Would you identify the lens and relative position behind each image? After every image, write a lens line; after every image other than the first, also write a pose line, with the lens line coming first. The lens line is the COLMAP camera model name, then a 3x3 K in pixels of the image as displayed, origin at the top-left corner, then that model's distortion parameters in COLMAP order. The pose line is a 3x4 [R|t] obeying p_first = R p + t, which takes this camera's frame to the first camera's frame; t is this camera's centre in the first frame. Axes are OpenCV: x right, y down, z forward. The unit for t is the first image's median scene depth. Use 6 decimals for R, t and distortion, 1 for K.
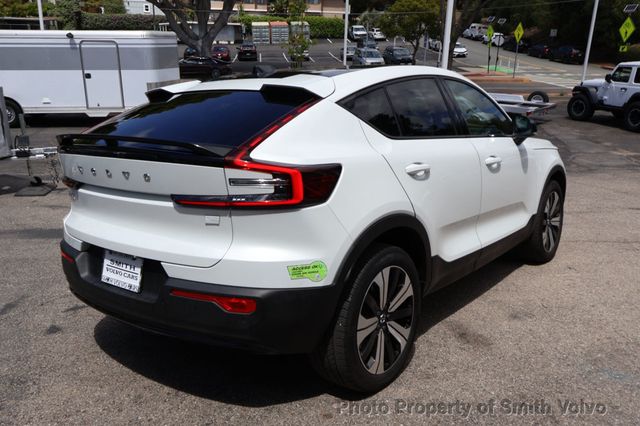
lens RADIAL K [[544.0, 0, 320.0], [0, 544.0, 213.0], [0, 0, 1]] dist [0.016176, 0.003947]
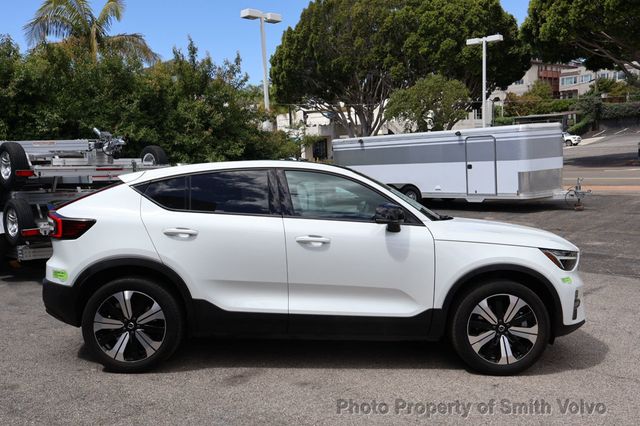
lens RADIAL K [[544.0, 0, 320.0], [0, 544.0, 213.0], [0, 0, 1]] dist [0.016176, 0.003947]
pose [[0.644961, 0.051899, -0.762451, 1.018129], [-0.171907, 0.981975, -0.078575, -0.054581], [0.744629, 0.181749, 0.642258, 0.228664]]
